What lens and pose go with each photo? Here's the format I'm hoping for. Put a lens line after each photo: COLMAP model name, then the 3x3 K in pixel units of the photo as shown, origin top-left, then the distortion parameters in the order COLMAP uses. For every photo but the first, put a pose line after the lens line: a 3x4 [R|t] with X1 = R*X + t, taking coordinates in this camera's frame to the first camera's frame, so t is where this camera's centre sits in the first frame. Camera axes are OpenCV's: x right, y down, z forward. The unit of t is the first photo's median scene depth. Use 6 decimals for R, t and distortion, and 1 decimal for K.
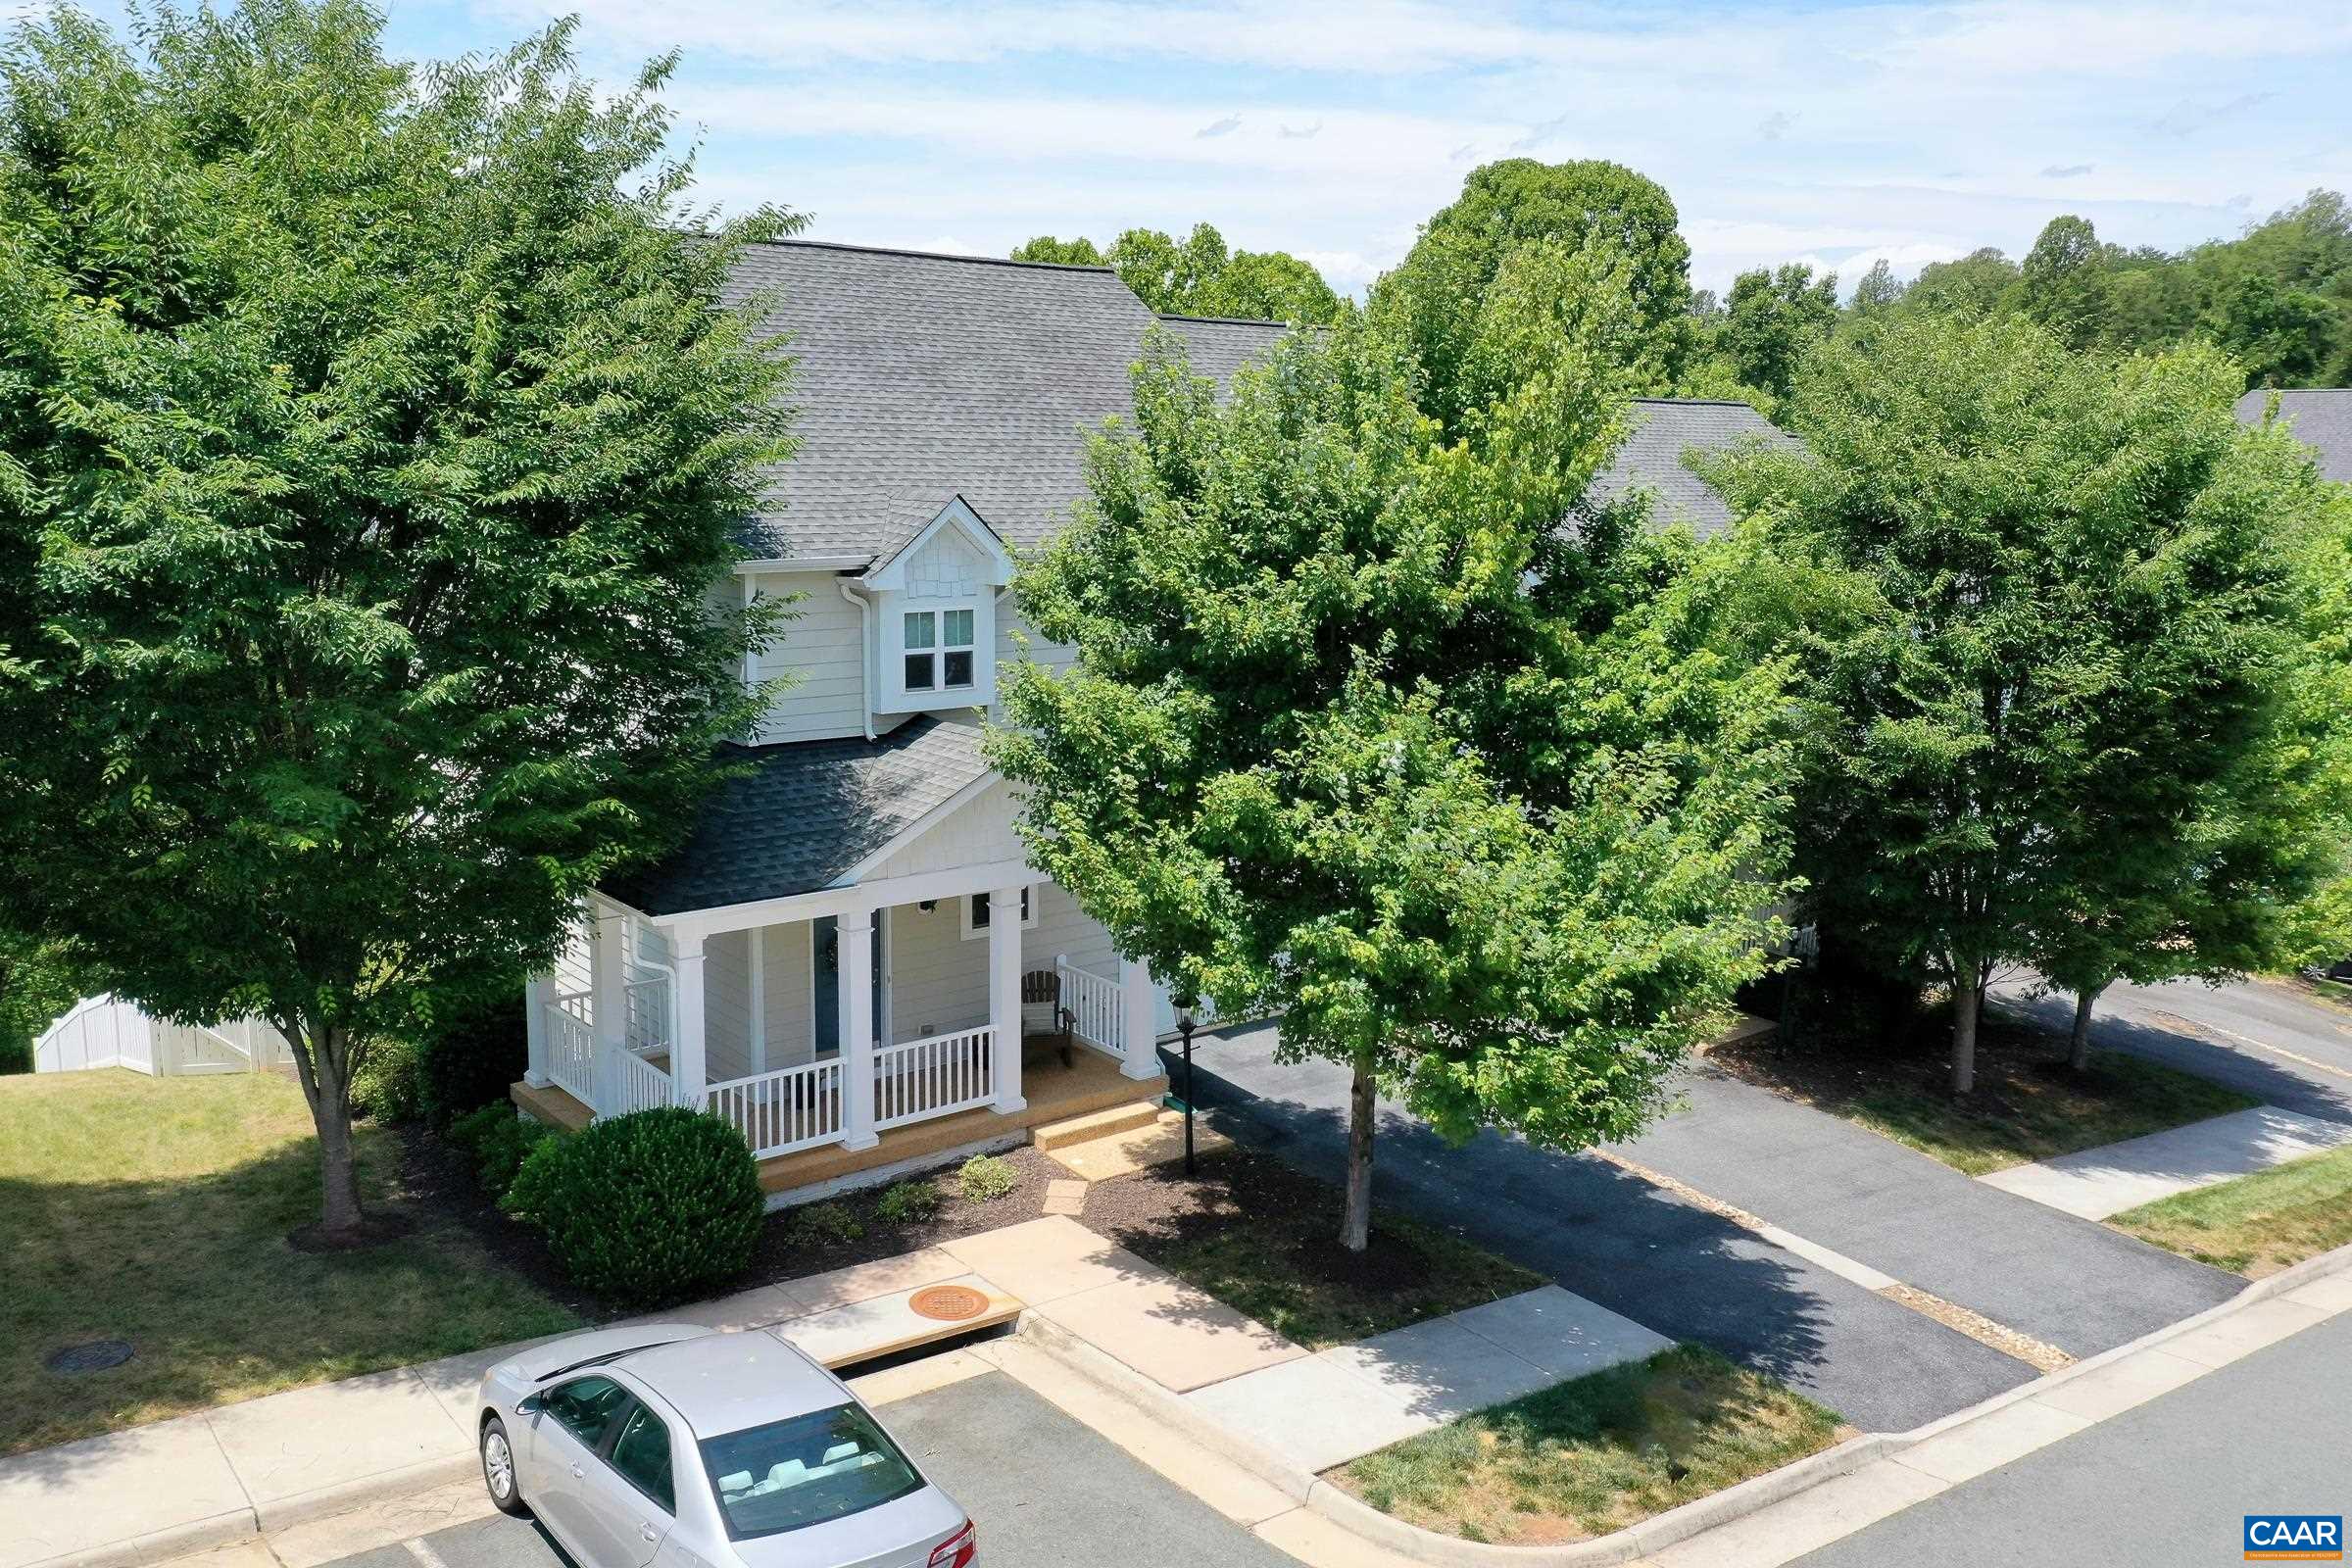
lens RADIAL K [[1969.8, 0, 1190.3], [0, 1969.8, 754.7], [0, 0, 1]] dist [-0.002804, 0.004679]
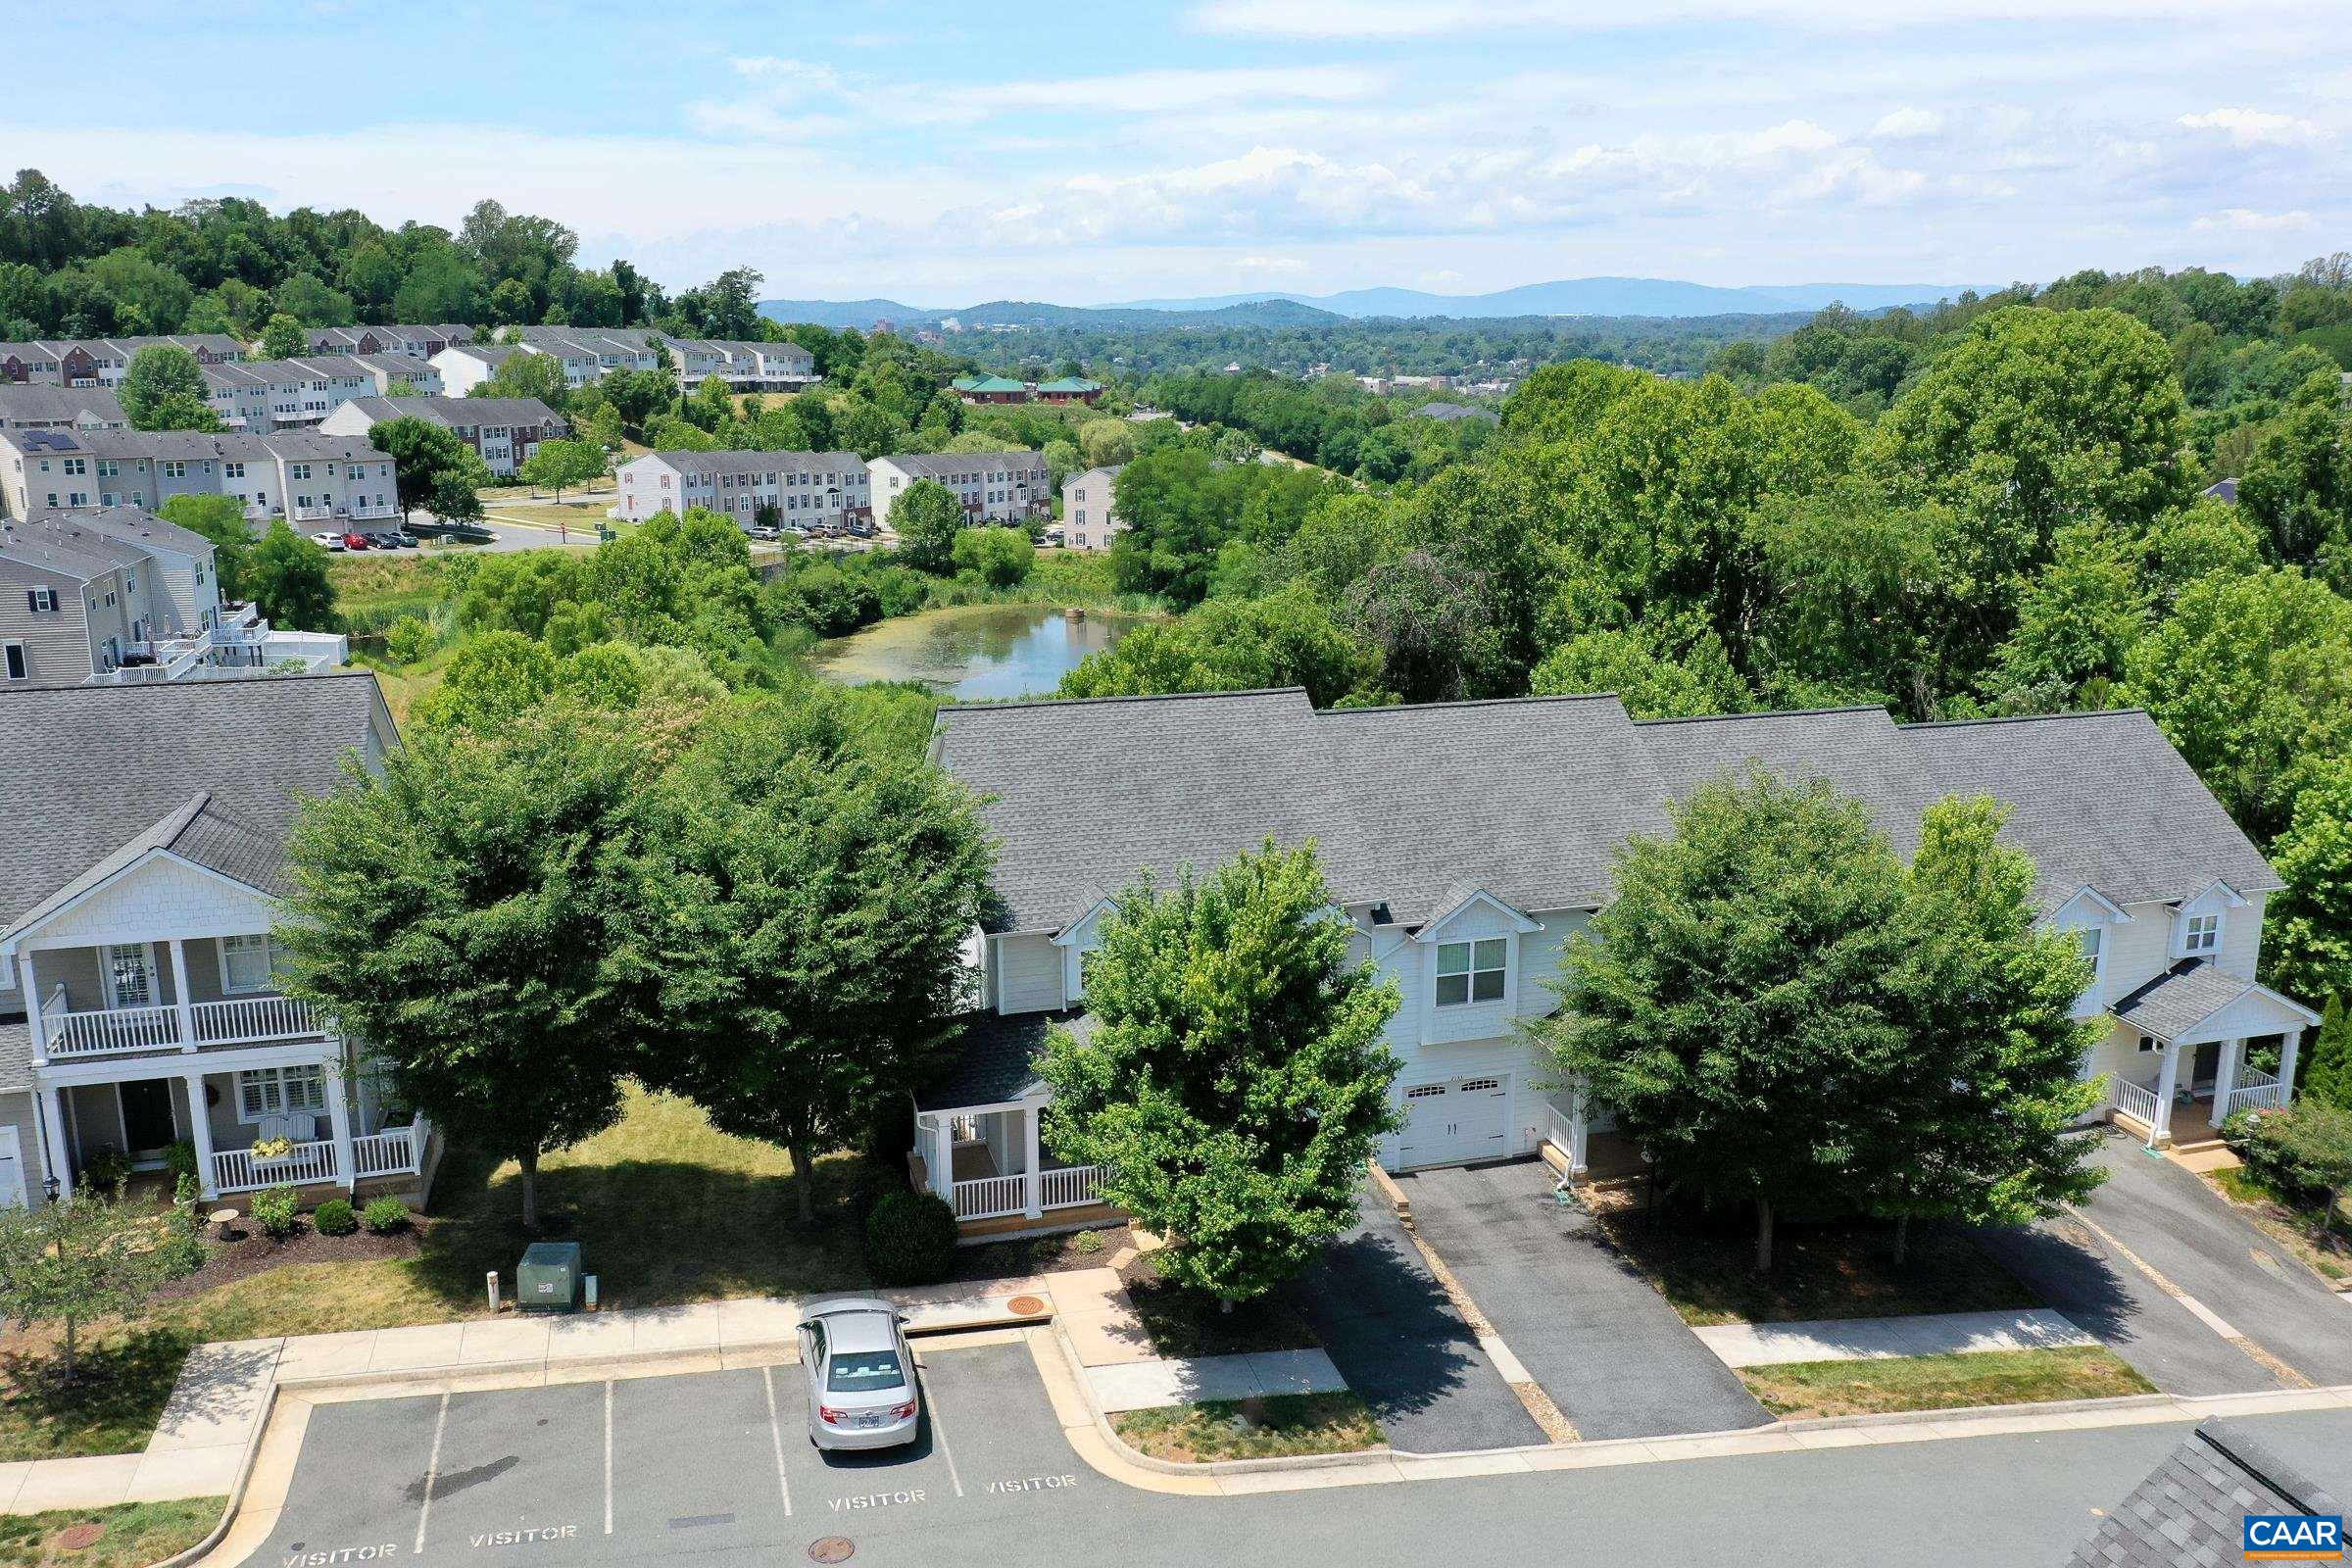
lens RADIAL K [[1969.8, 0, 1190.3], [0, 1969.8, 754.7], [0, 0, 1]] dist [-0.002804, 0.004679]
pose [[0.917976, 0.074511, -0.389574, 0.794370], [-0.050273, 0.996132, 0.072063, -0.465386], [0.393437, -0.046567, 0.918172, -0.851870]]
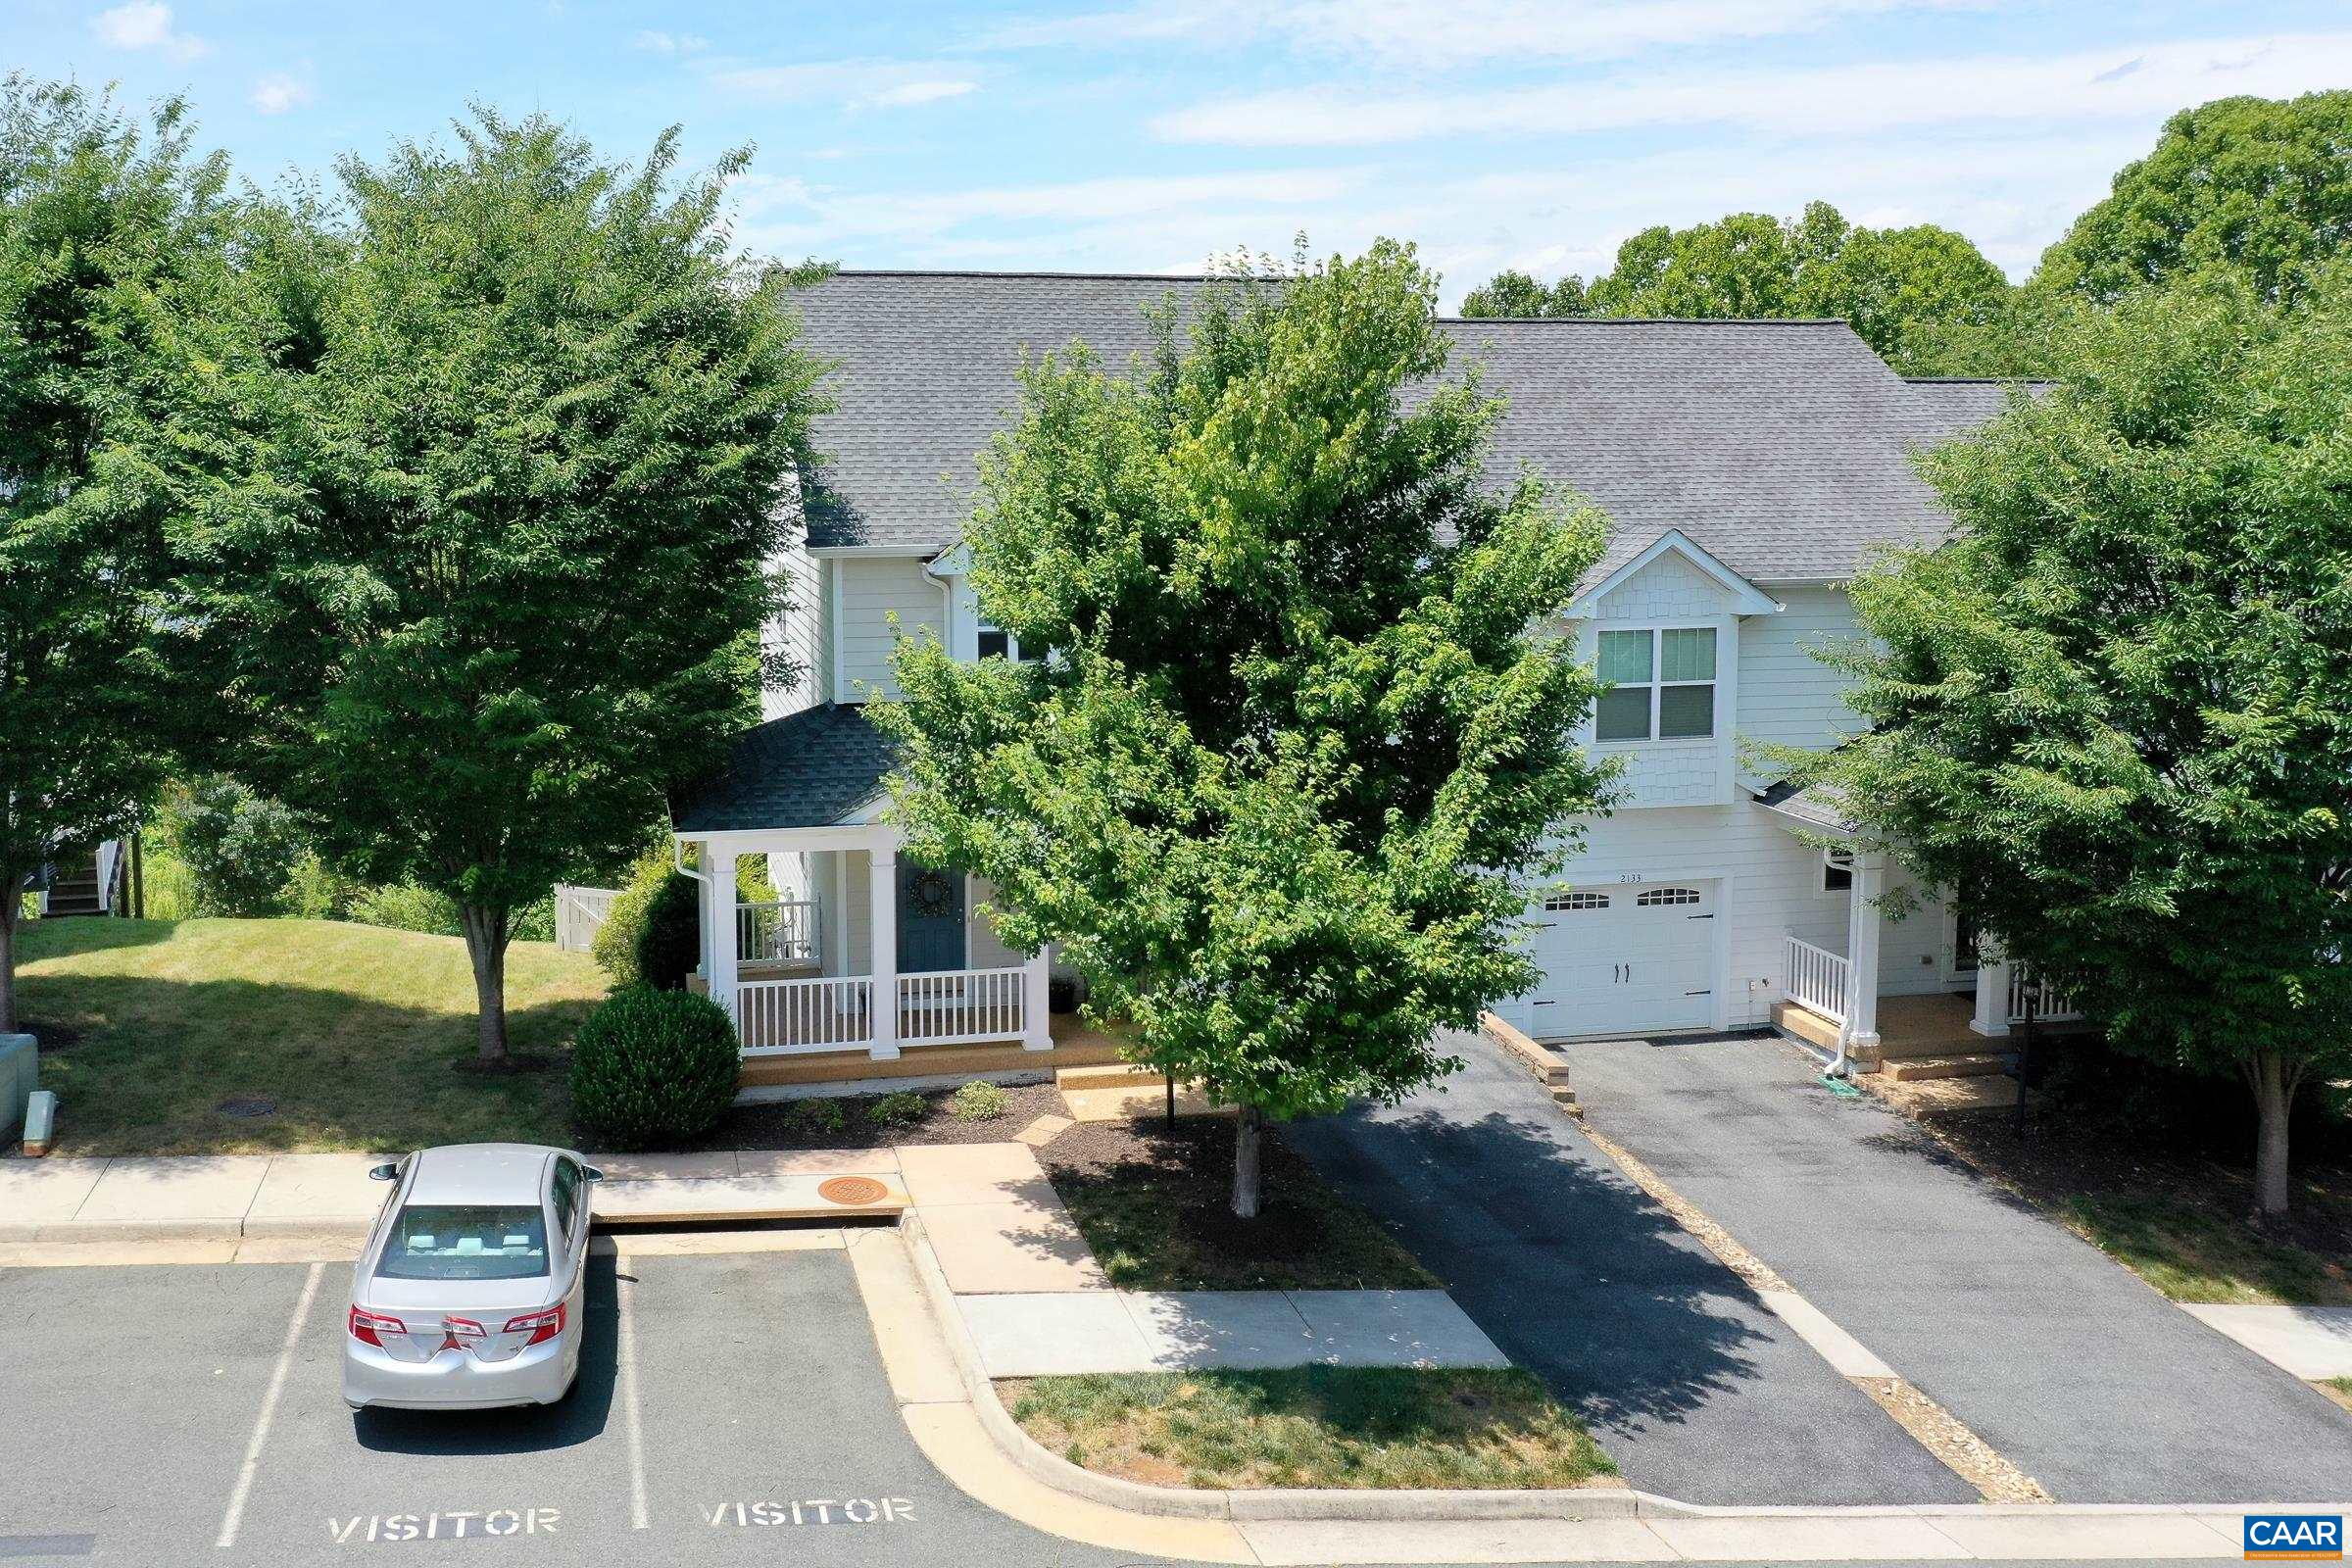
lens RADIAL K [[1983.6, 0, 938.5], [0, 1983.6, 605.3], [0, 0, 1]] dist [0.001555, -0.003540]
pose [[0.870904, 0.024867, -0.490824, 0.443381], [-0.061265, 0.996422, -0.058224, 0.002636], [0.487619, 0.080778, 0.869311, -0.006736]]
